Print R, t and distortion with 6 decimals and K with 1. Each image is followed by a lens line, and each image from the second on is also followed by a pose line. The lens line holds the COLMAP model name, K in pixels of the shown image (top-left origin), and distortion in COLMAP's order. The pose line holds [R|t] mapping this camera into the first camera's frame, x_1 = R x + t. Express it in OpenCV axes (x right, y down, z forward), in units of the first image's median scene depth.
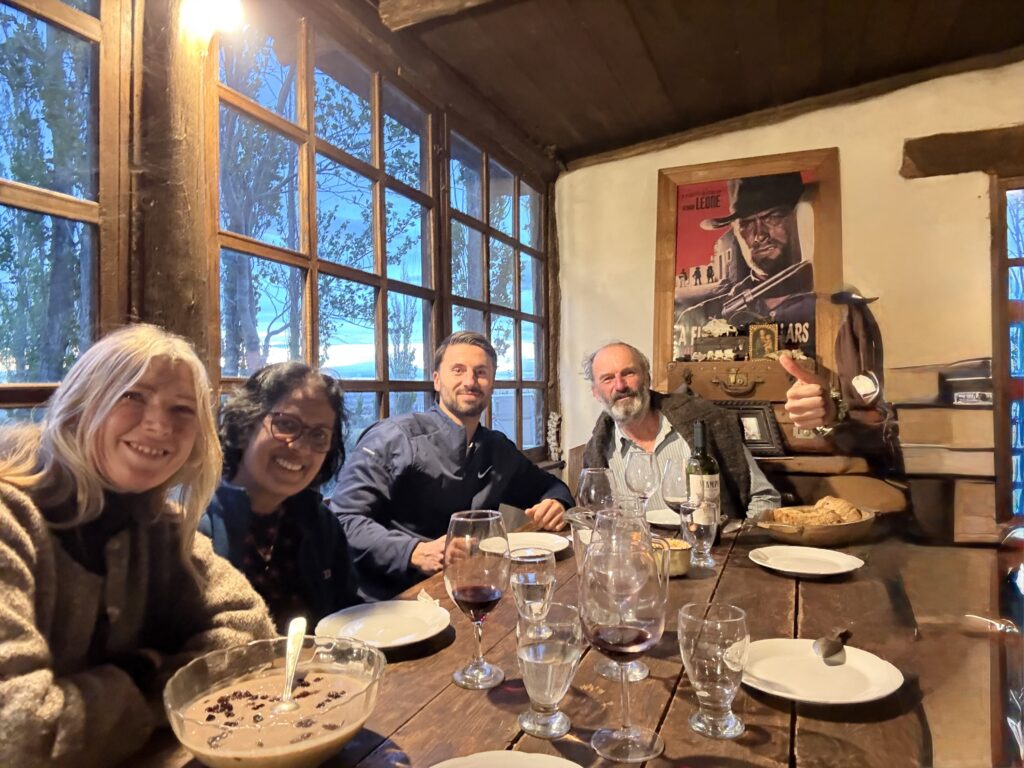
lens RADIAL K [[672.6, 0, 501.4], [0, 672.6, 384.8], [0, 0, 1]] dist [-0.000378, -0.006429]
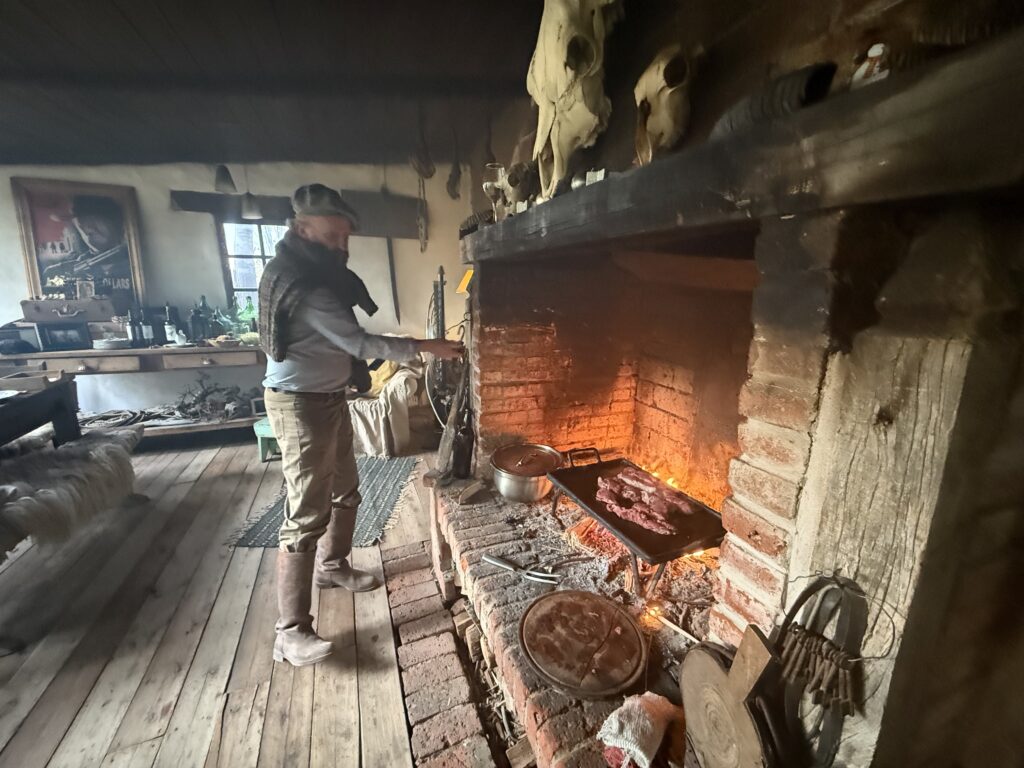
lens RADIAL K [[407.1, 0, 513.7], [0, 407.1, 383.4], [0, 0, 1]] dist [-0.001185, -0.000416]
pose [[0.694105, -0.159061, 0.702081, 0.335394], [-0.013637, 0.972203, 0.233741, -0.082628], [-0.719744, -0.171816, 0.672642, -0.697195]]
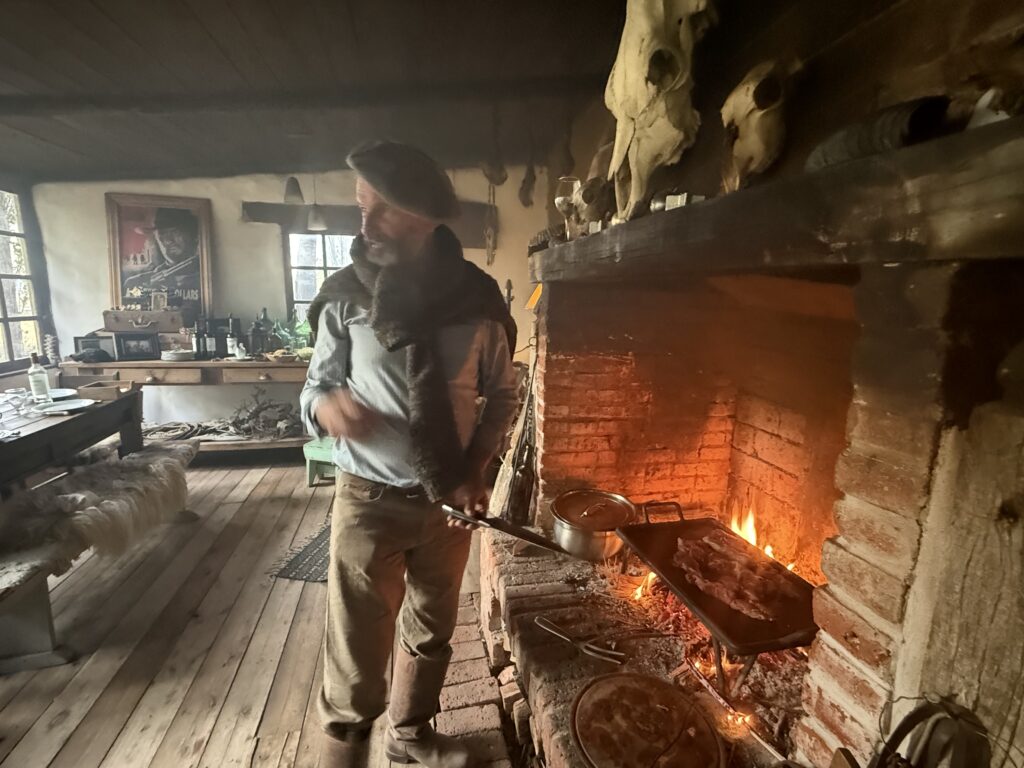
lens RADIAL K [[475.0, 0, 515.1], [0, 475.0, 385.5], [0, 0, 1]] dist [-0.001498, 0.000138]
pose [[0.800621, -0.092175, 0.592039, 0.332992], [-0.024421, 0.982255, 0.185953, -0.093295], [-0.598673, -0.163336, 0.784163, -0.708429]]
